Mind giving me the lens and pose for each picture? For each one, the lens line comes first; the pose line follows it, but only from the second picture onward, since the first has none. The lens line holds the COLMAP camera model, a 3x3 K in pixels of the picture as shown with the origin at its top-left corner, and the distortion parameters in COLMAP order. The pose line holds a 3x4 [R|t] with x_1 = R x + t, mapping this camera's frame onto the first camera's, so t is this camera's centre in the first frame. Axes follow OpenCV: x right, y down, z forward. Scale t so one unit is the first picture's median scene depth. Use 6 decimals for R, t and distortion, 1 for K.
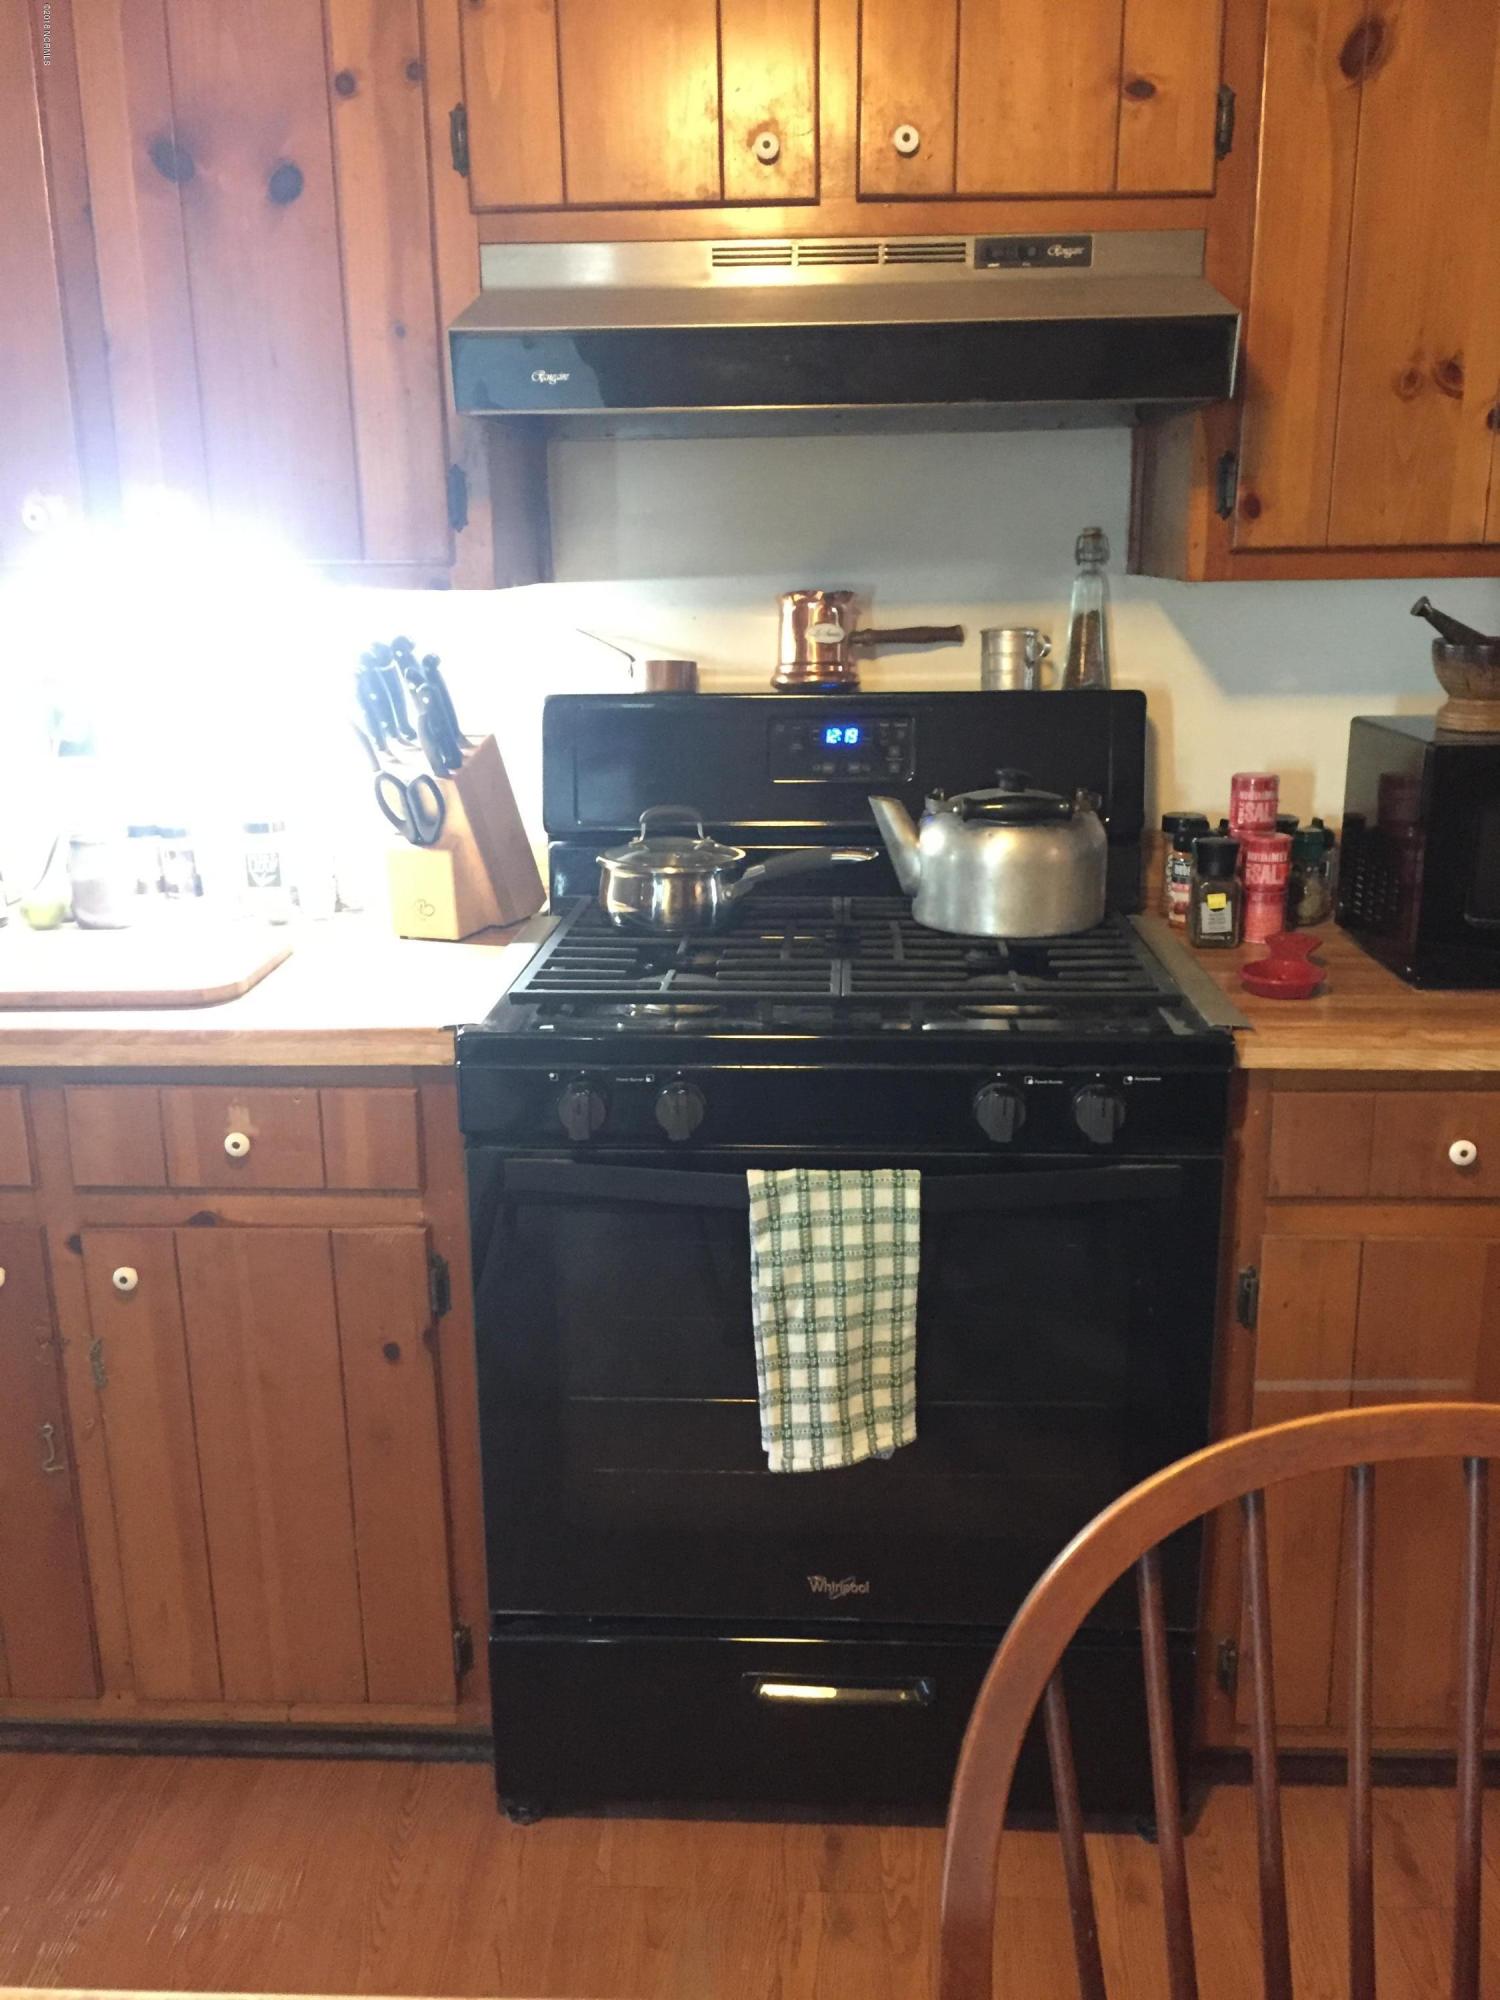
lens RADIAL K [[1720.9, 0, 748.5], [0, 1720.9, 1006.7], [0, 0, 1]] dist [0.074966, -0.114666]
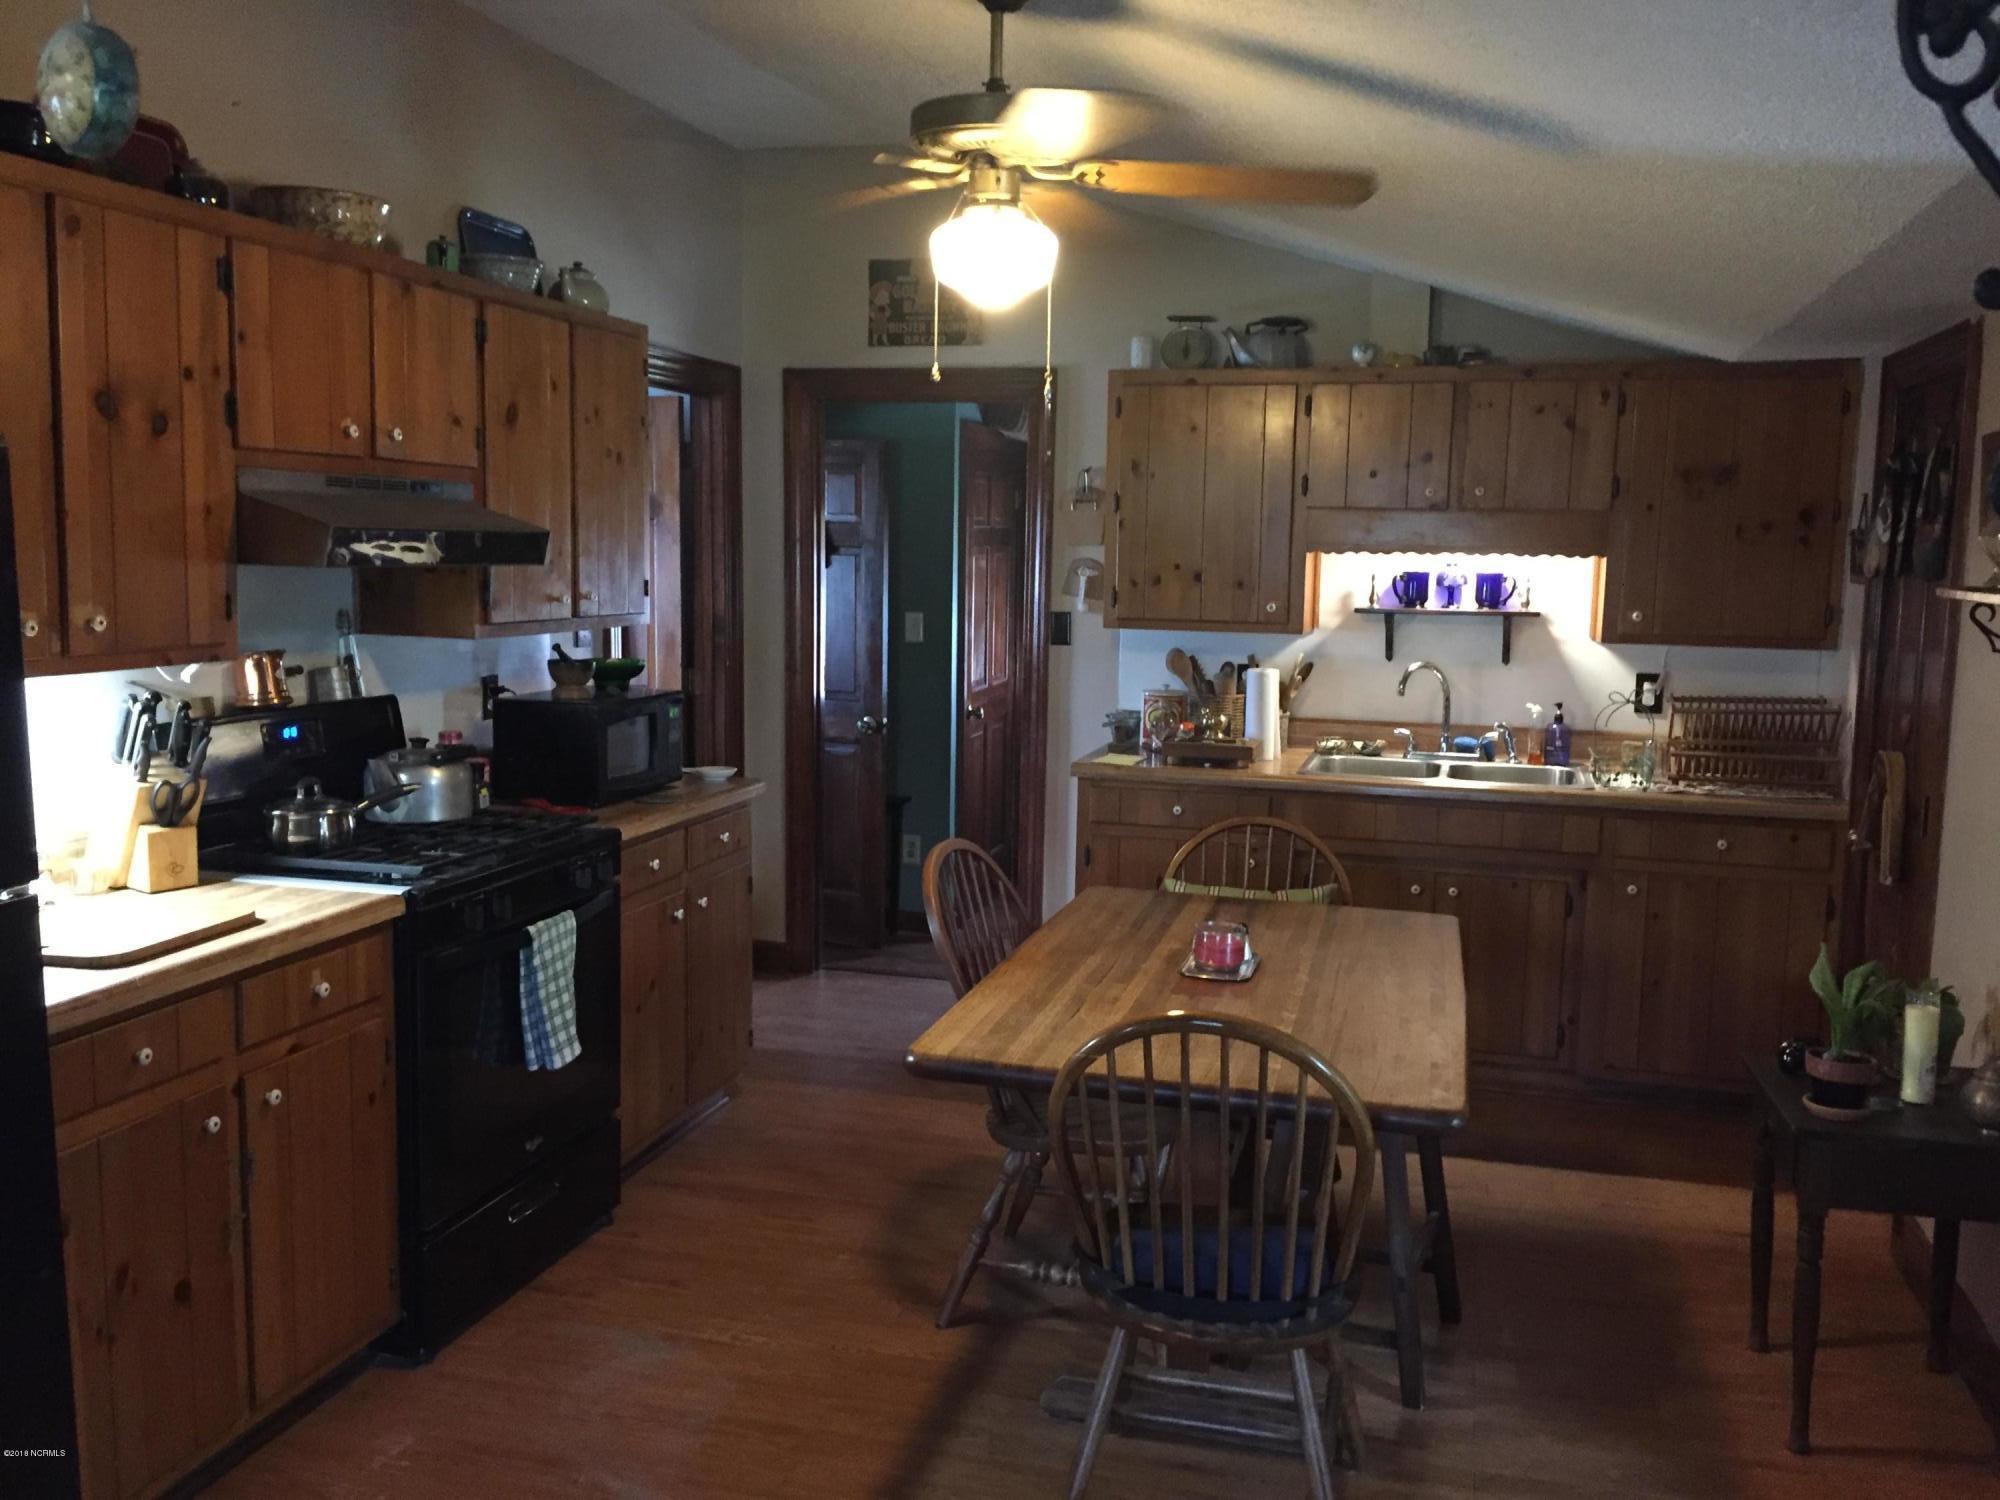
lens RADIAL K [[1720.9, 0, 1000.0], [0, 1720.9, 750.0], [0, 0, 1]] dist [0.074966, -0.114666]
pose [[0.224800, -0.102107, 0.969040, -1.712488], [0.233747, 0.971107, 0.048100, -0.071774], [-0.945953, 0.215698, 0.242172, -0.073706]]
